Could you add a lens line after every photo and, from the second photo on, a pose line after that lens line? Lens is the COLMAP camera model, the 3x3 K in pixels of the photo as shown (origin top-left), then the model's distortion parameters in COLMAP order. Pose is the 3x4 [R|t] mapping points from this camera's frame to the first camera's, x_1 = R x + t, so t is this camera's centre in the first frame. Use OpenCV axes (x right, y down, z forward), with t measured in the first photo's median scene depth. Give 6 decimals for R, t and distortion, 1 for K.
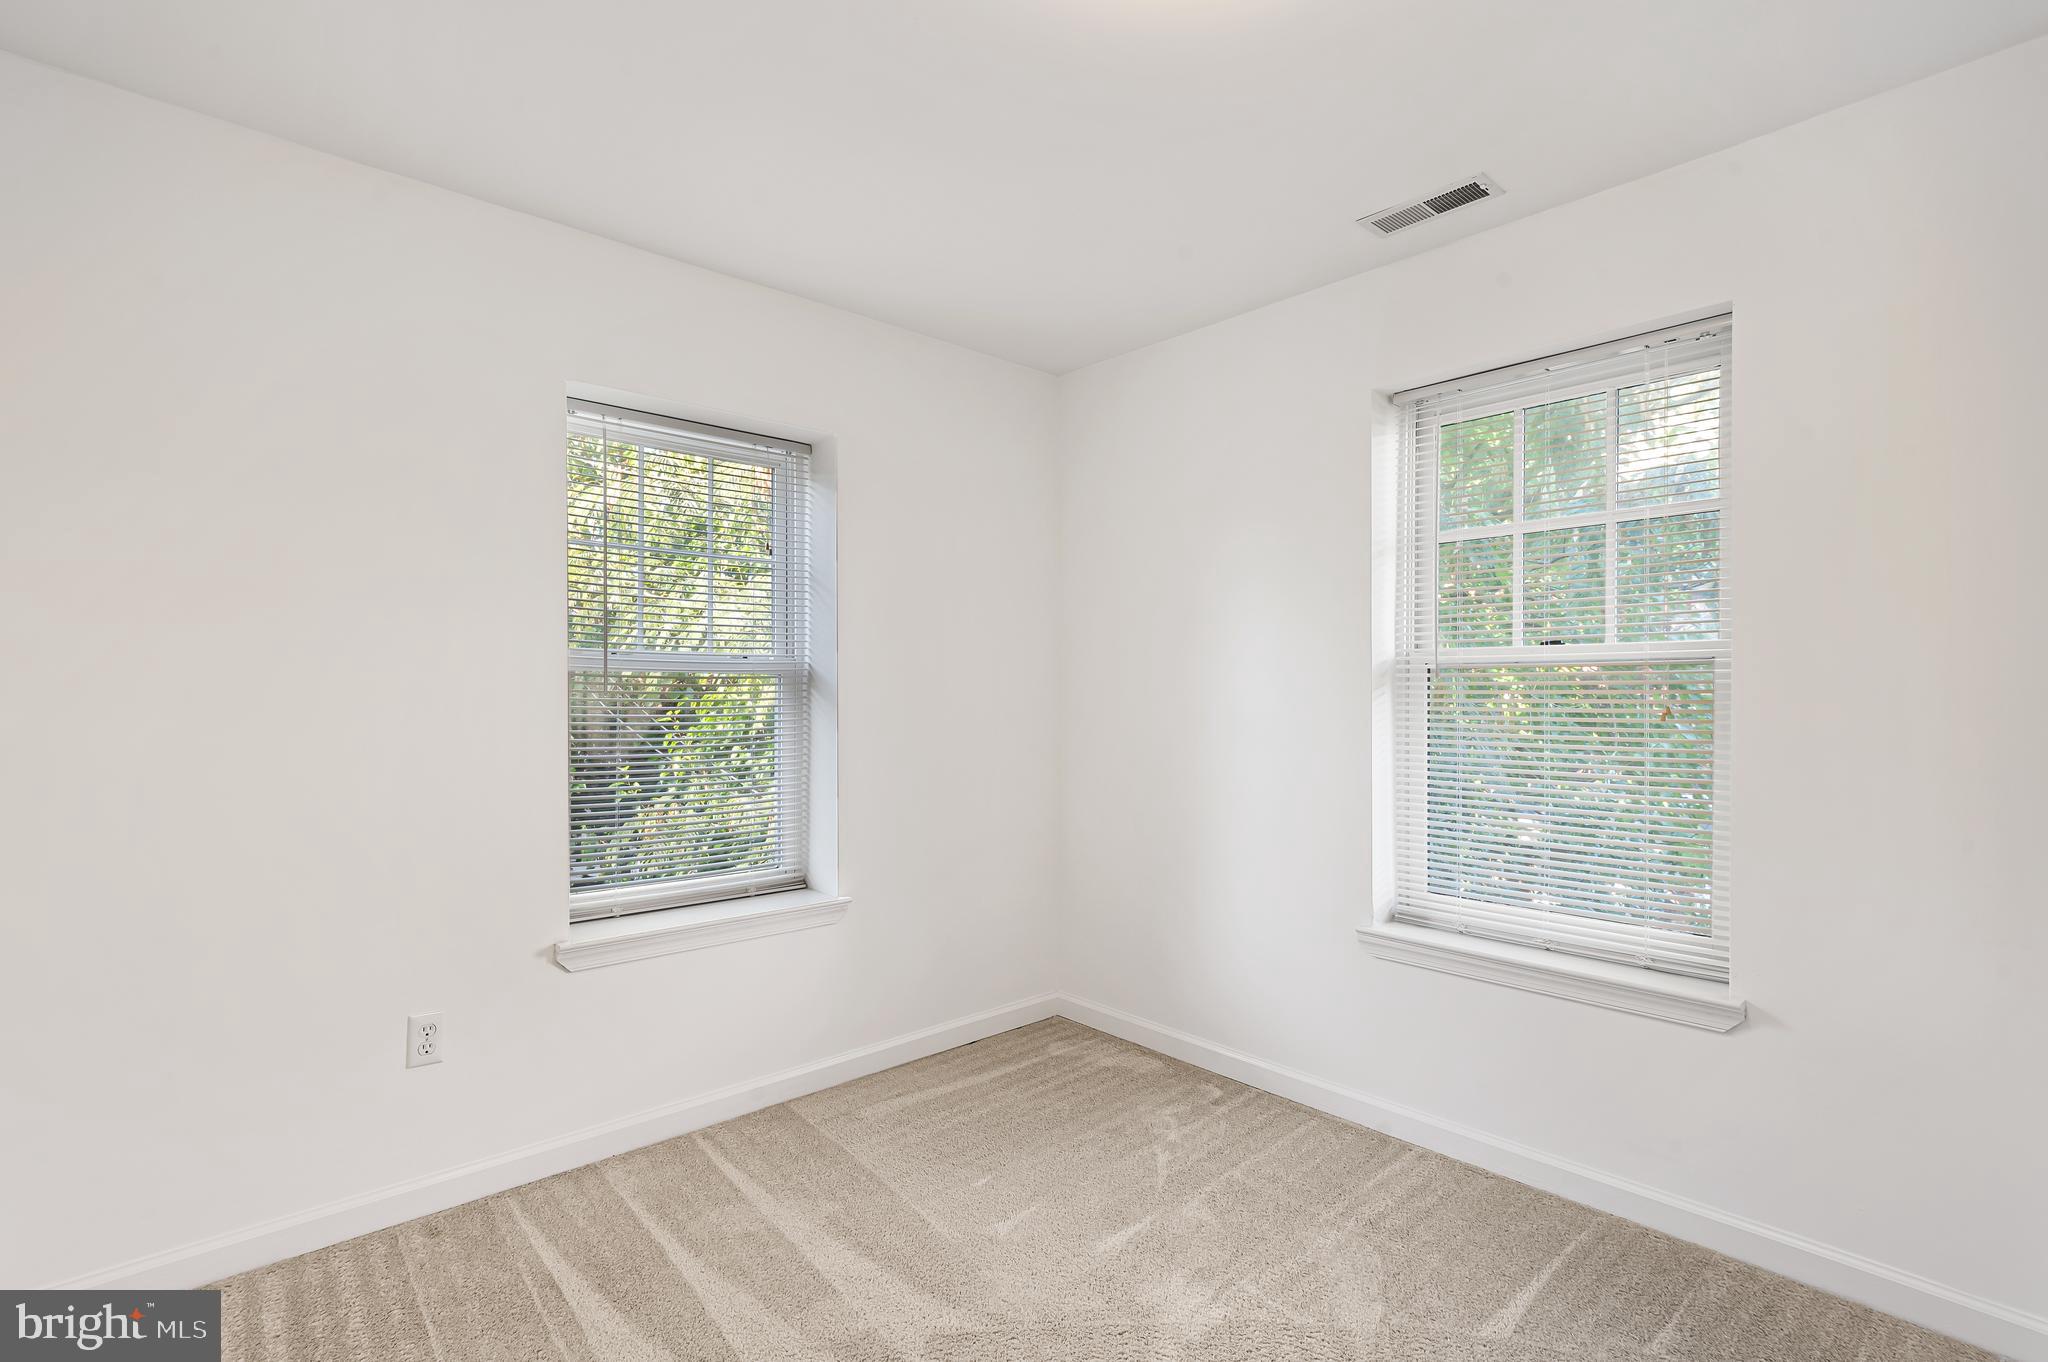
lens RADIAL K [[930.6, 0, 1015.9], [0, 930.6, 688.4], [0, 0, 1]] dist [0.030299, -0.000188]
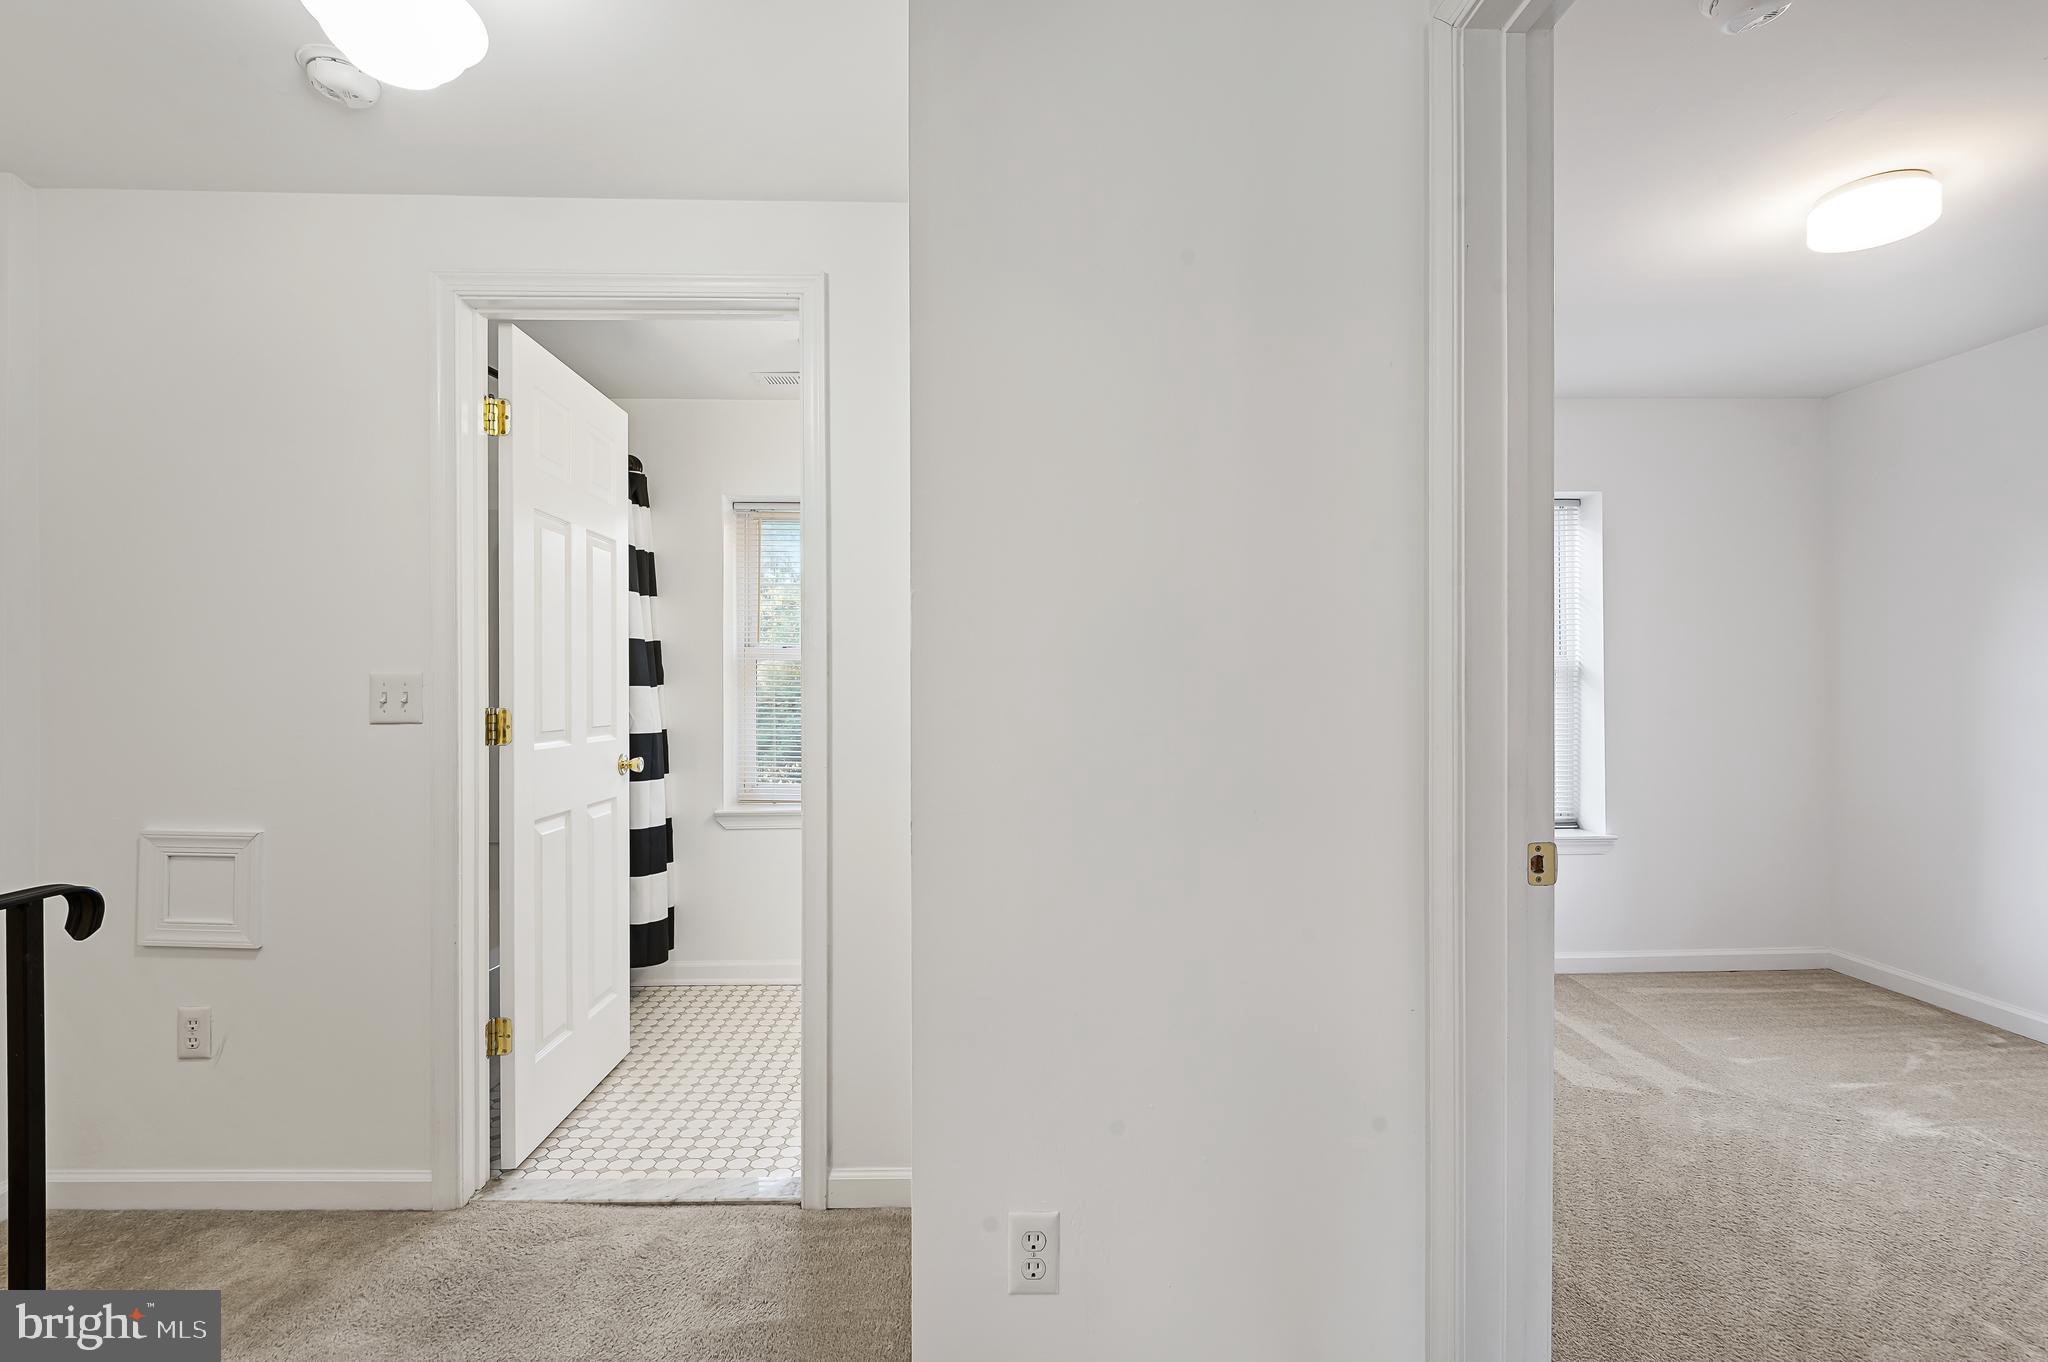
lens RADIAL K [[995.1, 0, 1024.0], [0, 995.1, 681.0], [0, 0, 1]] dist [0.001496, 0.001922]
pose [[0.765605, -0.006003, -0.643283, 0.099939], [0.008855, 0.999960, 0.001207, -0.006237], [0.643250, -0.006621, 0.765627, -0.688079]]
